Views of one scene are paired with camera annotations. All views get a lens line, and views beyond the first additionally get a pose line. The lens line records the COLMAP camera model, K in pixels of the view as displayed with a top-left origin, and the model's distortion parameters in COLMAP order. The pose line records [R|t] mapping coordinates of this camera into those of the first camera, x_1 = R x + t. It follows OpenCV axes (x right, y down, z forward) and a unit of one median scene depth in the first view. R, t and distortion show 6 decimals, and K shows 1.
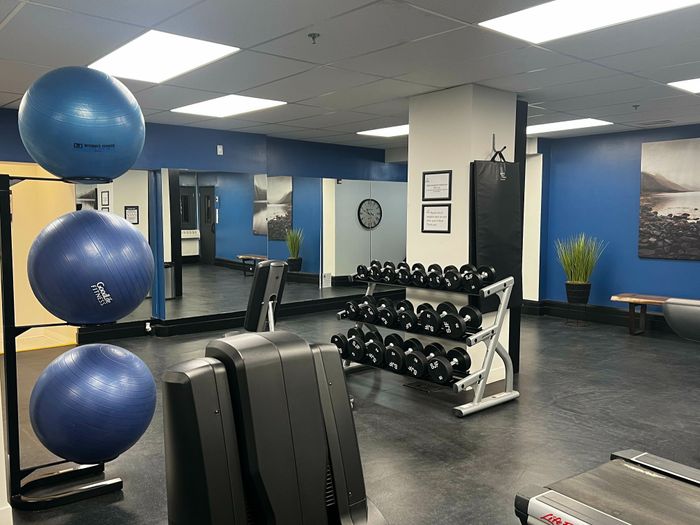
lens RADIAL K [[569.3, 0, 350.3], [0, 569.3, 273.1], [0, 0, 1]] dist [0.008723, -0.083045]
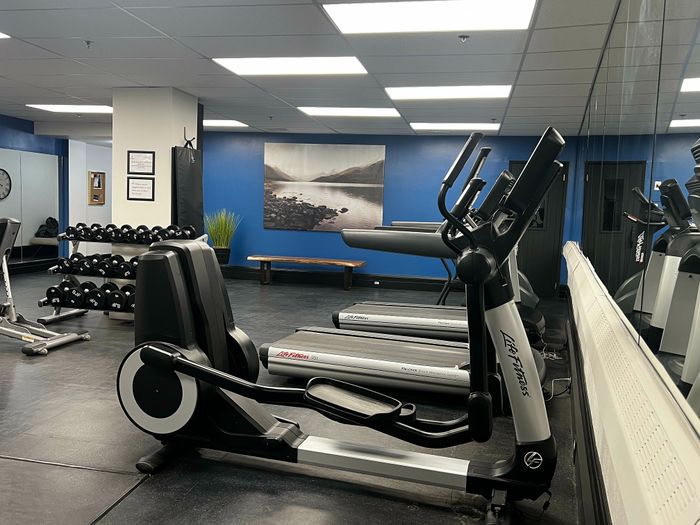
lens RADIAL K [[569.3, 0, 350.3], [0, 569.3, 273.1], [0, 0, 1]] dist [0.008723, -0.083045]
pose [[0.769448, -0.033765, 0.637817, -0.293229], [0.015168, 0.999286, 0.034603, 0.051722], [-0.638530, -0.016951, 0.769411, -0.253302]]
